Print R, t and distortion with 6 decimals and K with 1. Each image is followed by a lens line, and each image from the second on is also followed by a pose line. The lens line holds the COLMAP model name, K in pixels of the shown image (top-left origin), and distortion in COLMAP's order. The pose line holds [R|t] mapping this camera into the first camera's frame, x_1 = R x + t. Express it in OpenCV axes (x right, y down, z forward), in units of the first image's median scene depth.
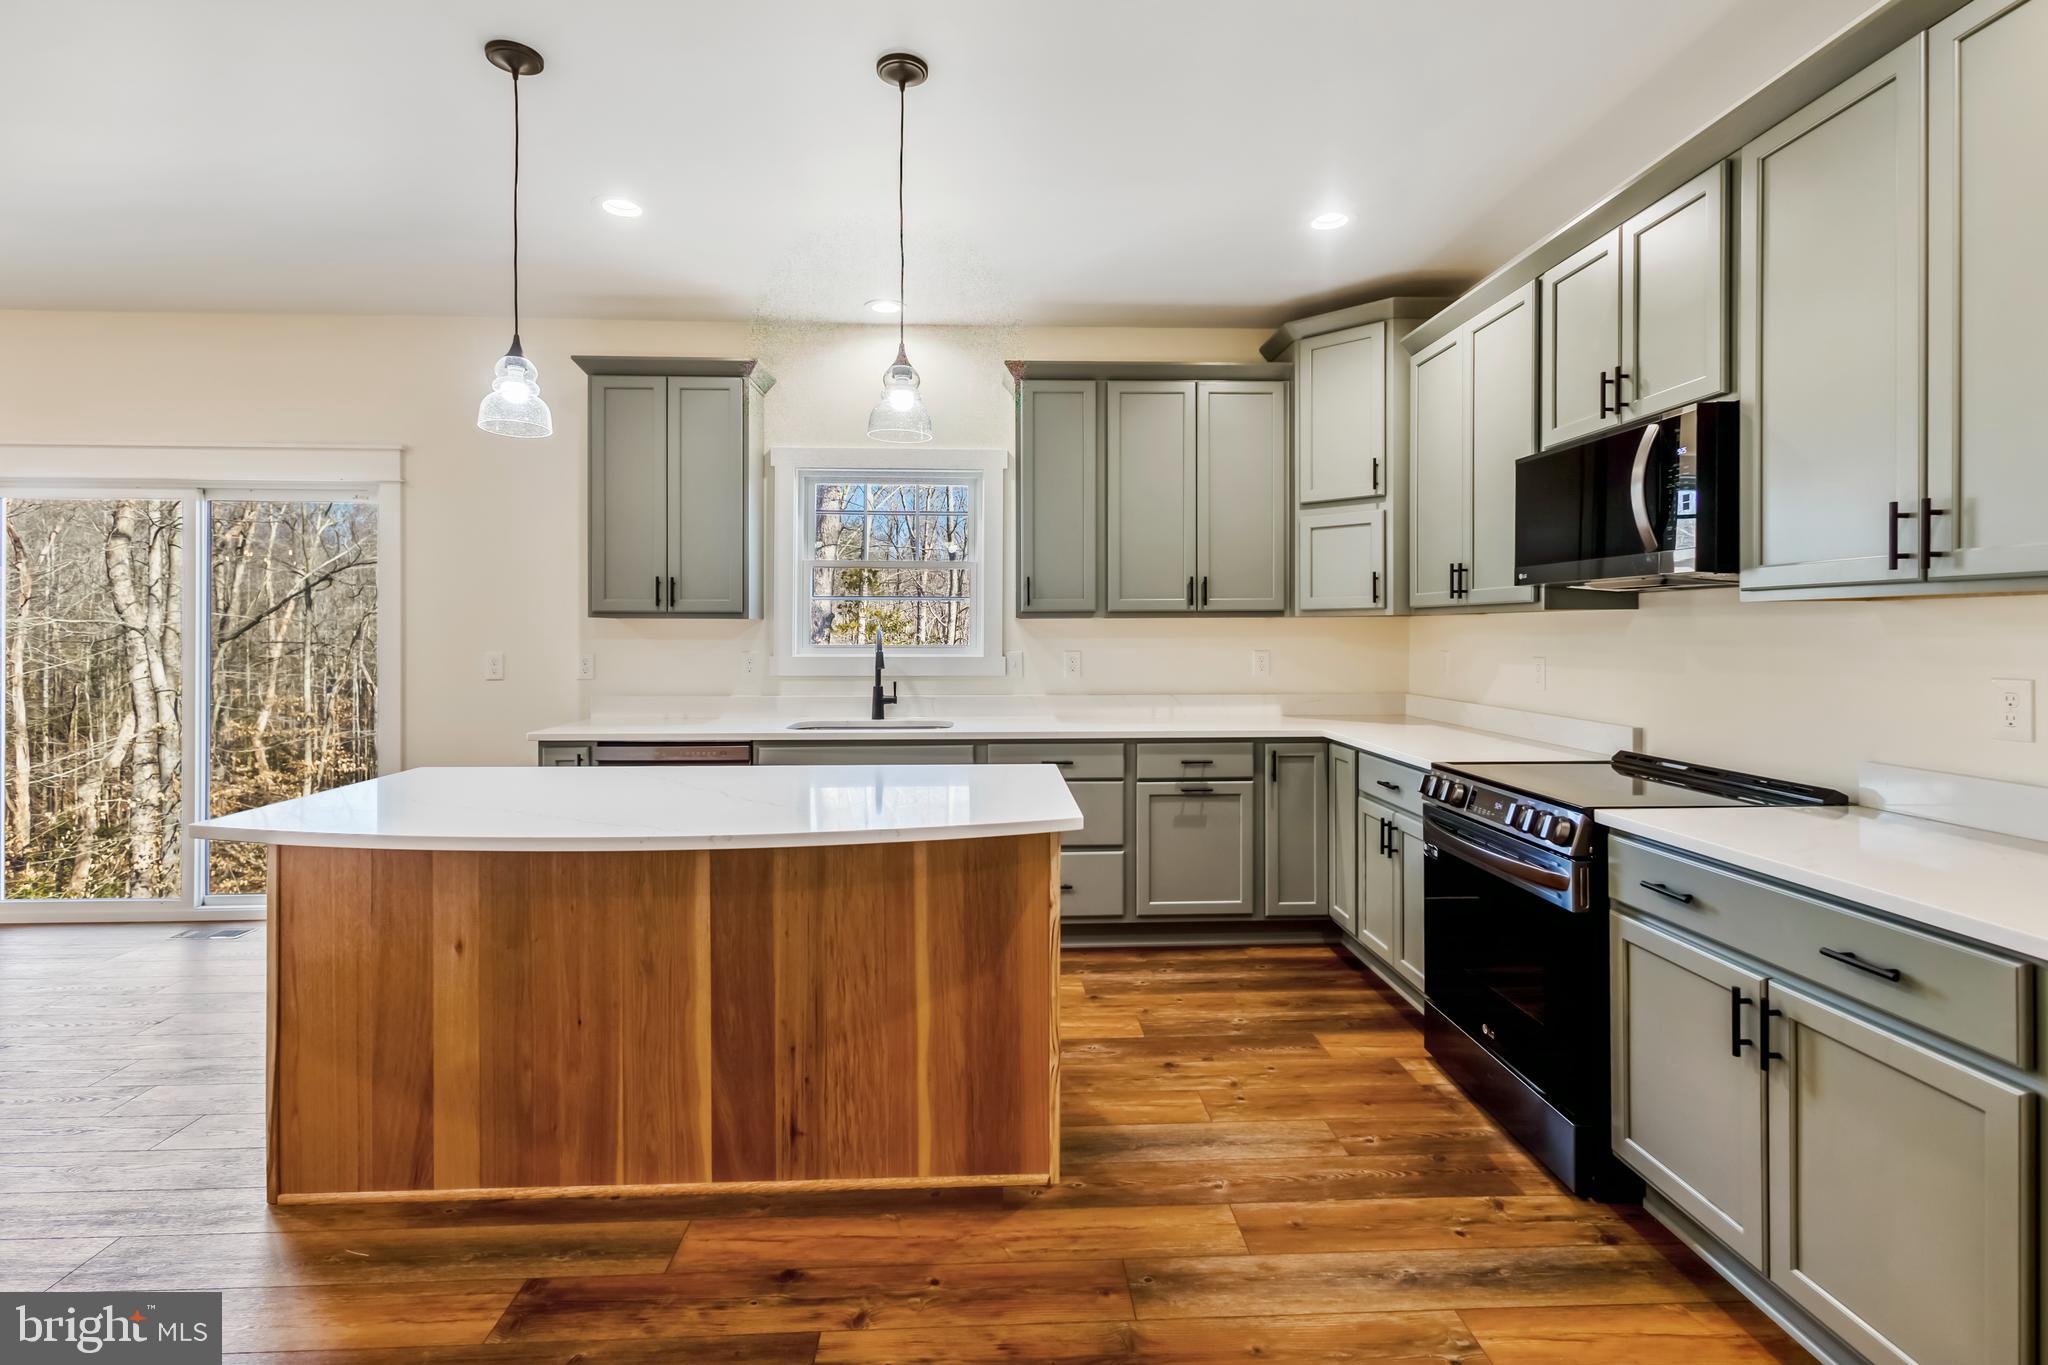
lens RADIAL K [[956.8, 0, 1022.0], [0, 956.8, 637.1], [0, 0, 1]] dist [0.007503, -0.000184]
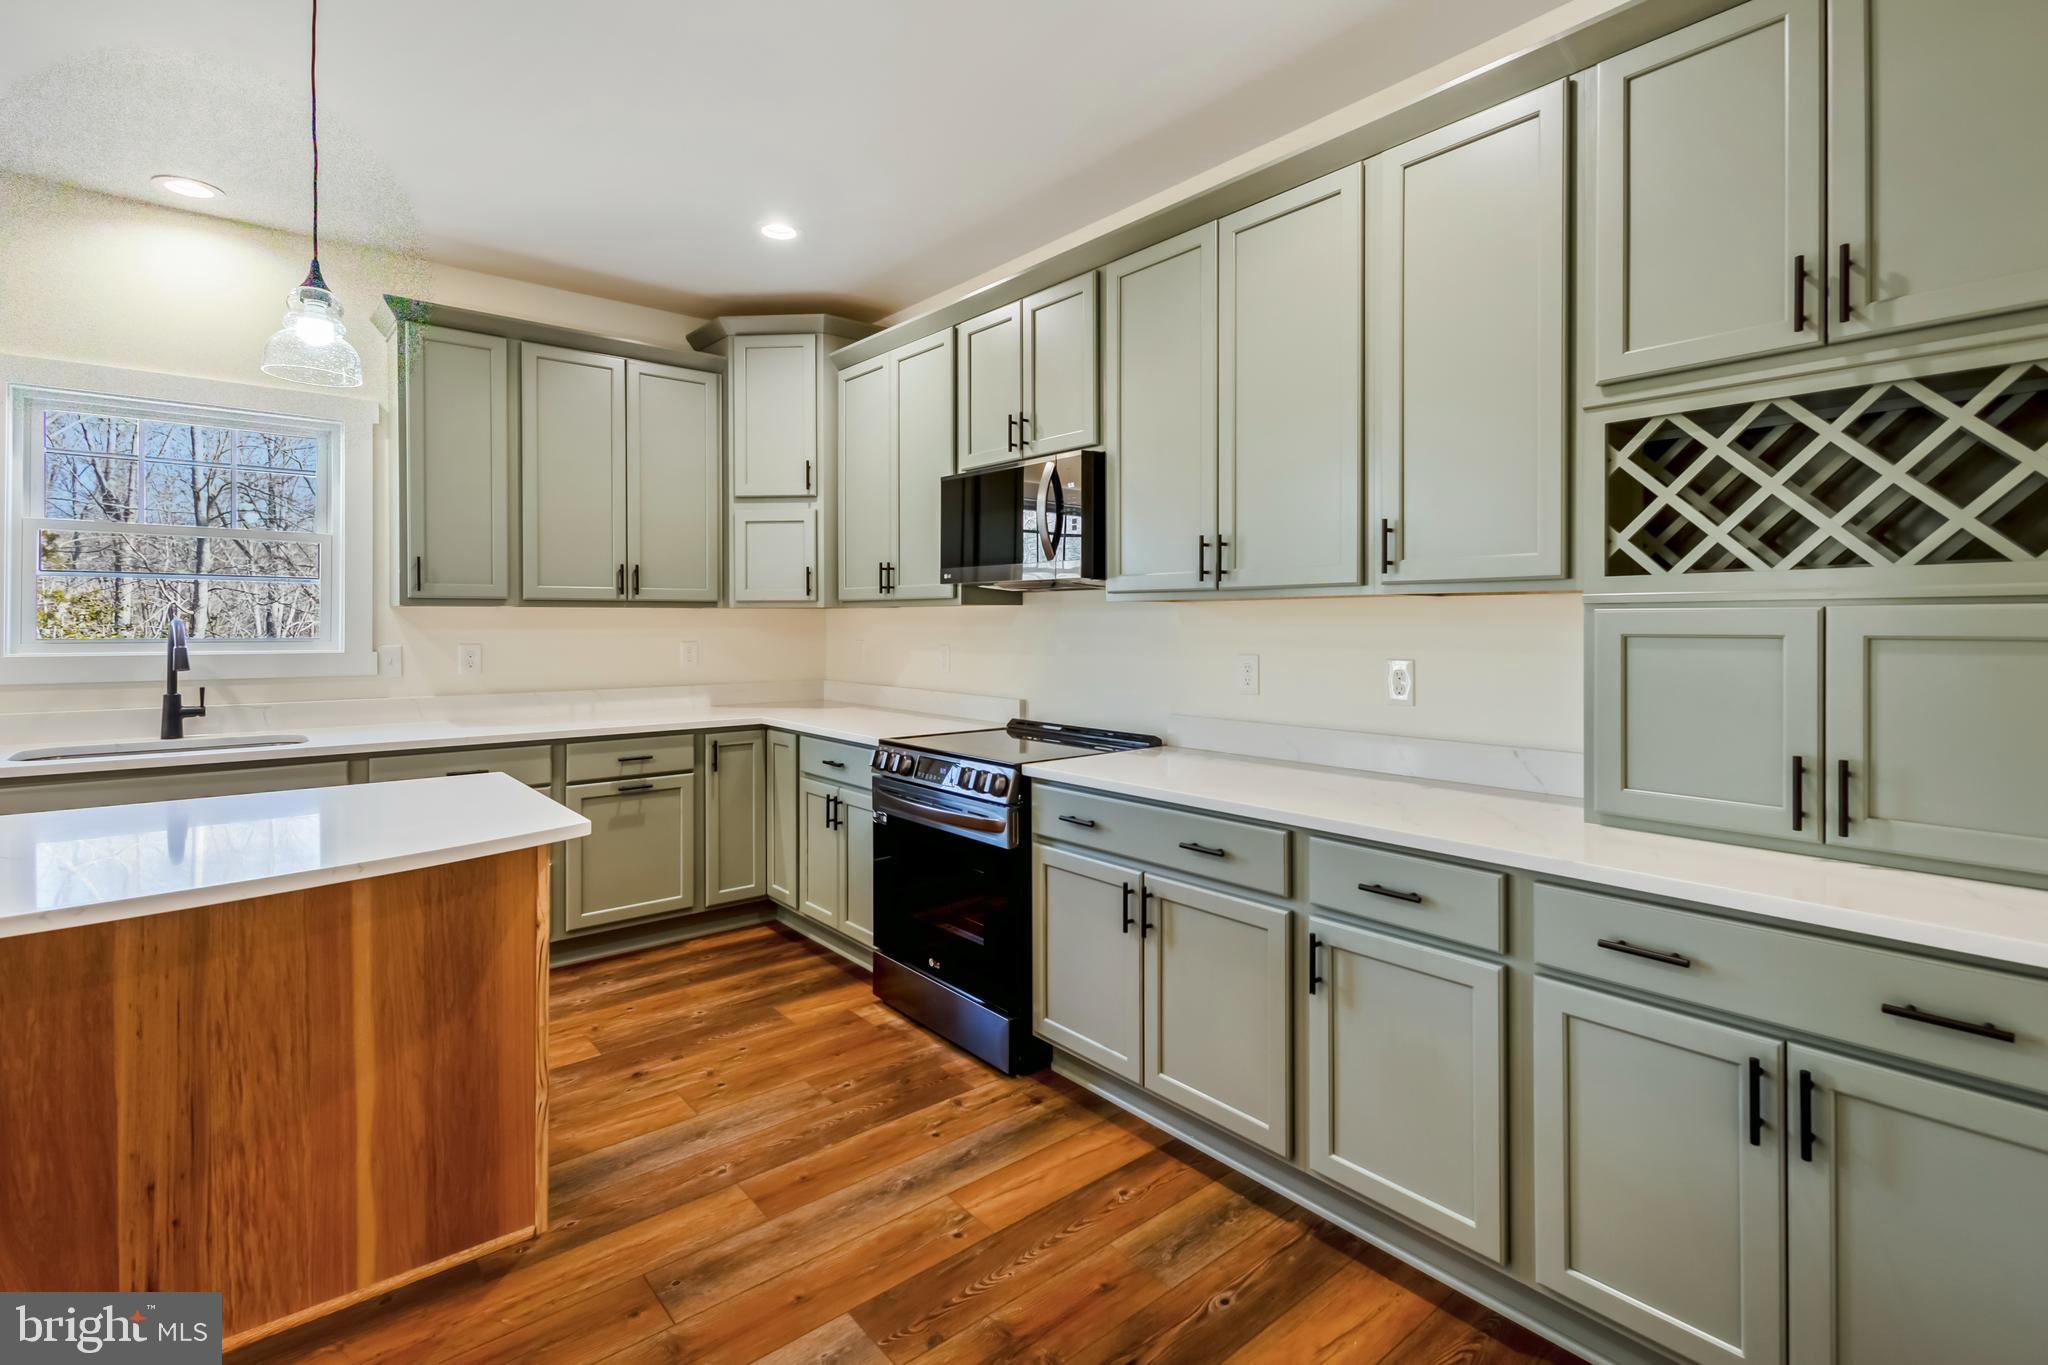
lens RADIAL K [[958.5, 0, 1030.3], [0, 958.5, 628.5], [0, 0, 1]] dist [0.005194, -0.000231]
pose [[0.790510, -0.001556, 0.612447, -0.155904], [0.001036, 0.999999, 0.001203, -0.000180], [-0.612448, -0.000317, 0.790511, 0.001425]]
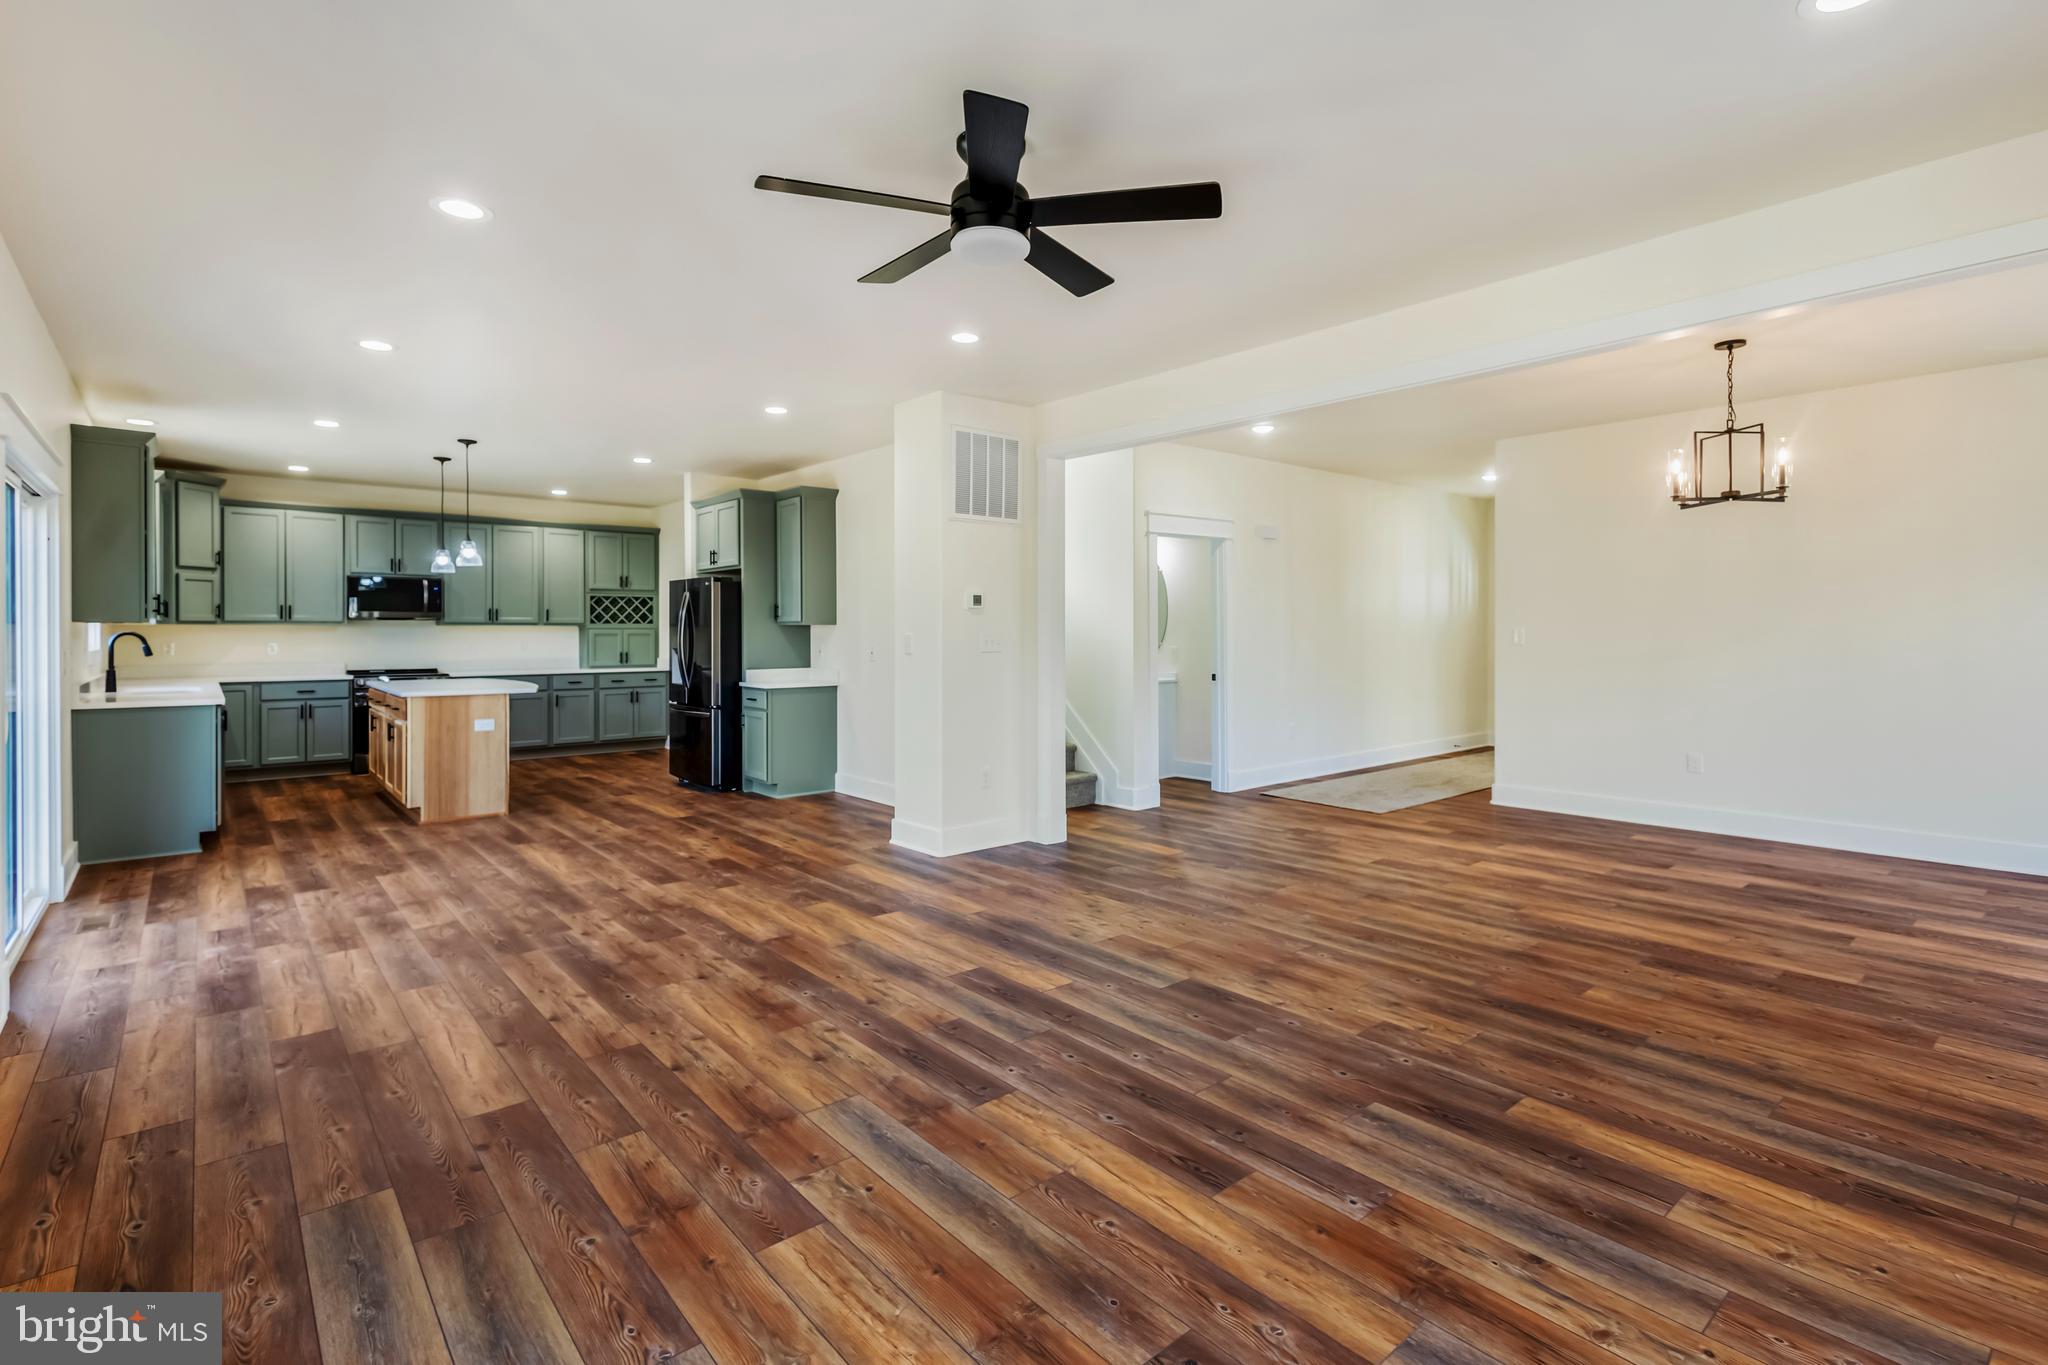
lens RADIAL K [[949.9, 0, 1015.9], [0, 949.9, 647.7], [0, 0, 1]] dist [0.005984, 0.000266]
pose [[-0.612061, -0.013754, 0.790691, -4.091360], [0.003432, 0.999793, 0.020048, -0.011979], [-0.790803, 0.014984, -0.611887, 1.527788]]
